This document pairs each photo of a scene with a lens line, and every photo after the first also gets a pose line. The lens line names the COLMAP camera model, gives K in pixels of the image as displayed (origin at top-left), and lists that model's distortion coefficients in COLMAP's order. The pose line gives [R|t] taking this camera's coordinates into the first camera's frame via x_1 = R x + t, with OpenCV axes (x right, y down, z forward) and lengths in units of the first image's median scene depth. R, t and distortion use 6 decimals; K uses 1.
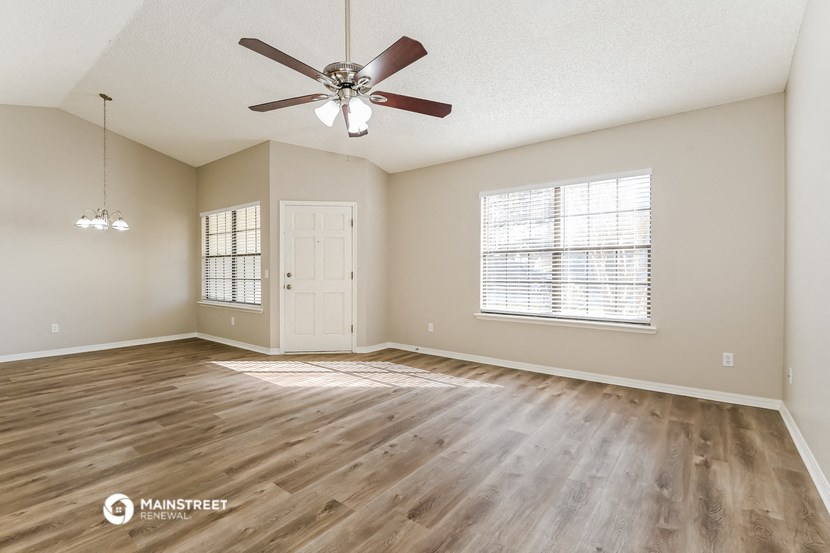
lens RADIAL K [[390.4, 0, 407.6], [0, 390.4, 269.1], [0, 0, 1]] dist [-0.003761, -0.001417]
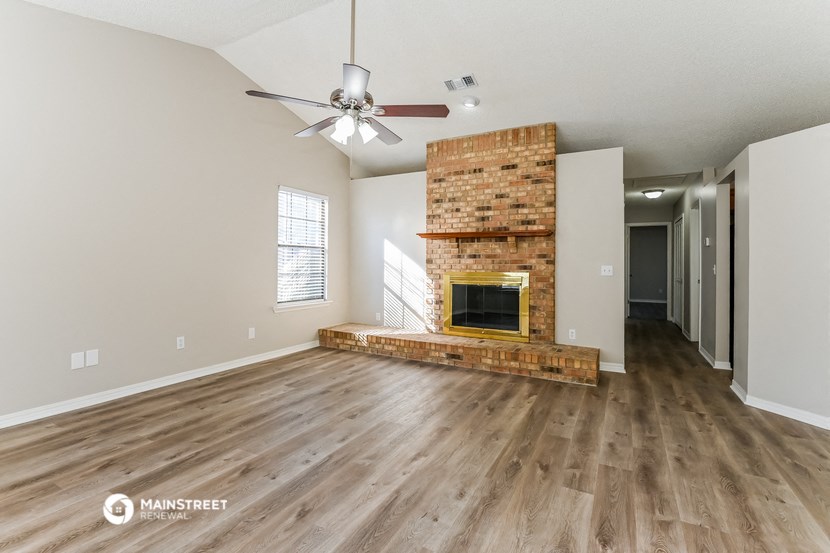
lens RADIAL K [[390.4, 0, 407.6], [0, 390.4, 269.1], [0, 0, 1]] dist [-0.003761, -0.001417]
pose [[-0.988203, -0.005041, -0.153066, -0.111474], [-0.006685, 0.999925, 0.010225, 0.005690], [0.153003, 0.011127, -0.988163, 1.654144]]
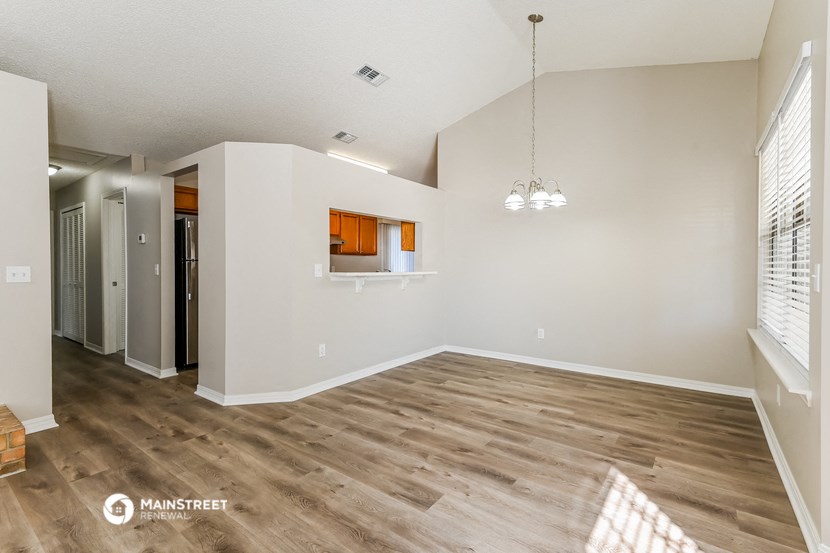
lens RADIAL K [[375.8, 0, 417.6], [0, 375.8, 271.1], [0, 0, 1]] dist [0.012652, -0.000864]
pose [[0.032493, 0.012365, -0.999395, -0.158351], [0.003513, 0.999916, 0.012486, 0.005258], [0.999466, -0.003916, 0.032446, 1.236803]]
